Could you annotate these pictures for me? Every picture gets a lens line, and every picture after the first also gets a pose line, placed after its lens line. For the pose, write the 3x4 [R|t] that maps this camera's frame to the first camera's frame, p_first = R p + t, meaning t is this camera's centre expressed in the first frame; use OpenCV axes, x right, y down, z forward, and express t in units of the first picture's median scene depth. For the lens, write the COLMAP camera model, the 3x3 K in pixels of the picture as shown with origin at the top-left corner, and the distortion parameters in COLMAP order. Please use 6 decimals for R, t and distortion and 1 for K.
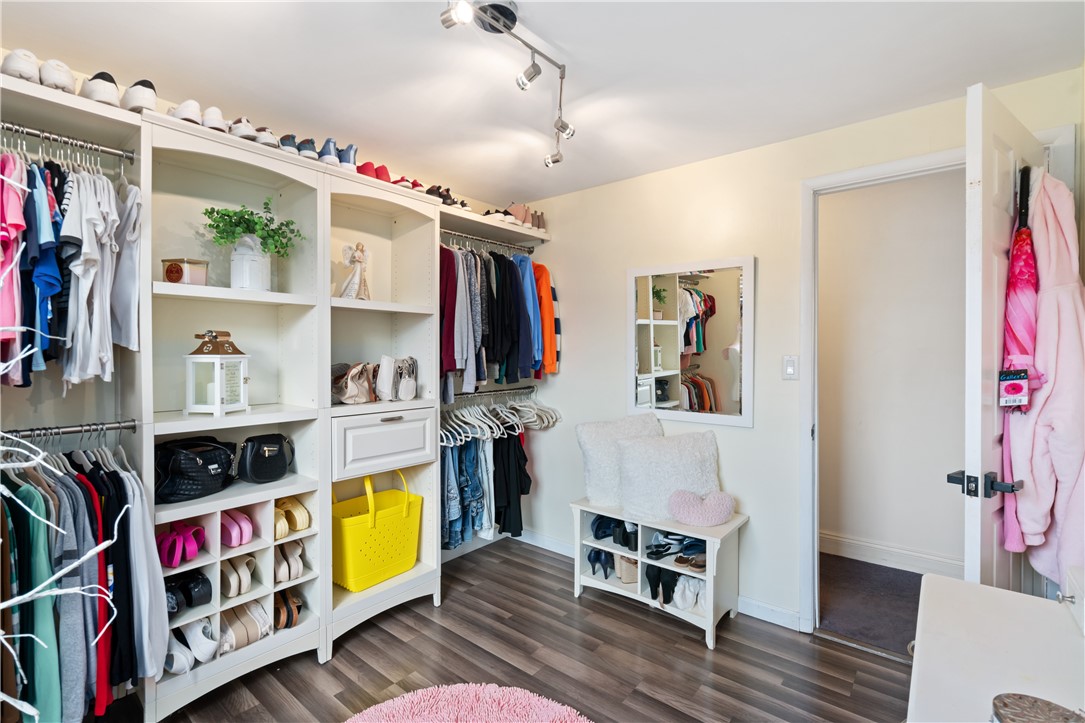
lens RADIAL K [[490.3, 0, 543.0], [0, 490.3, 360.3], [0, 0, 1]] dist [-0.003545, 0.002075]
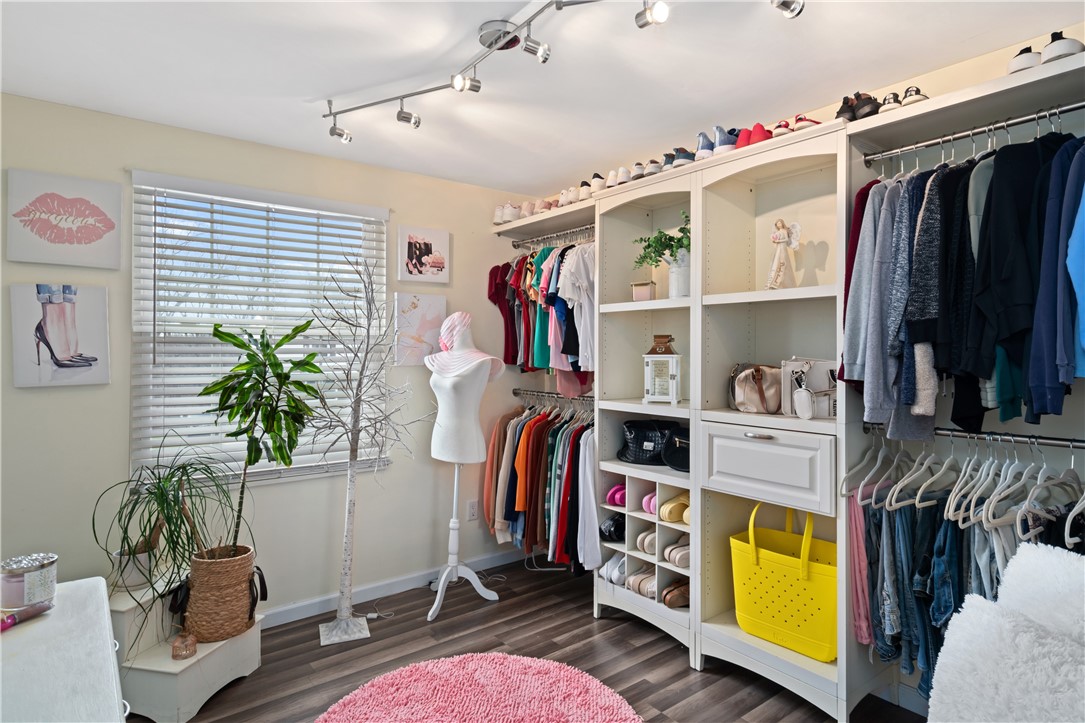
lens RADIAL K [[604.1, 0, 539.3], [0, 604.1, 352.8], [0, 0, 1]] dist [0.006026, -0.000489]
pose [[-0.211419, 0.000717, -0.977395, 0.822751], [-0.017774, 0.999832, 0.004578, -0.016533], [0.977234, 0.018341, -0.211371, 0.966545]]
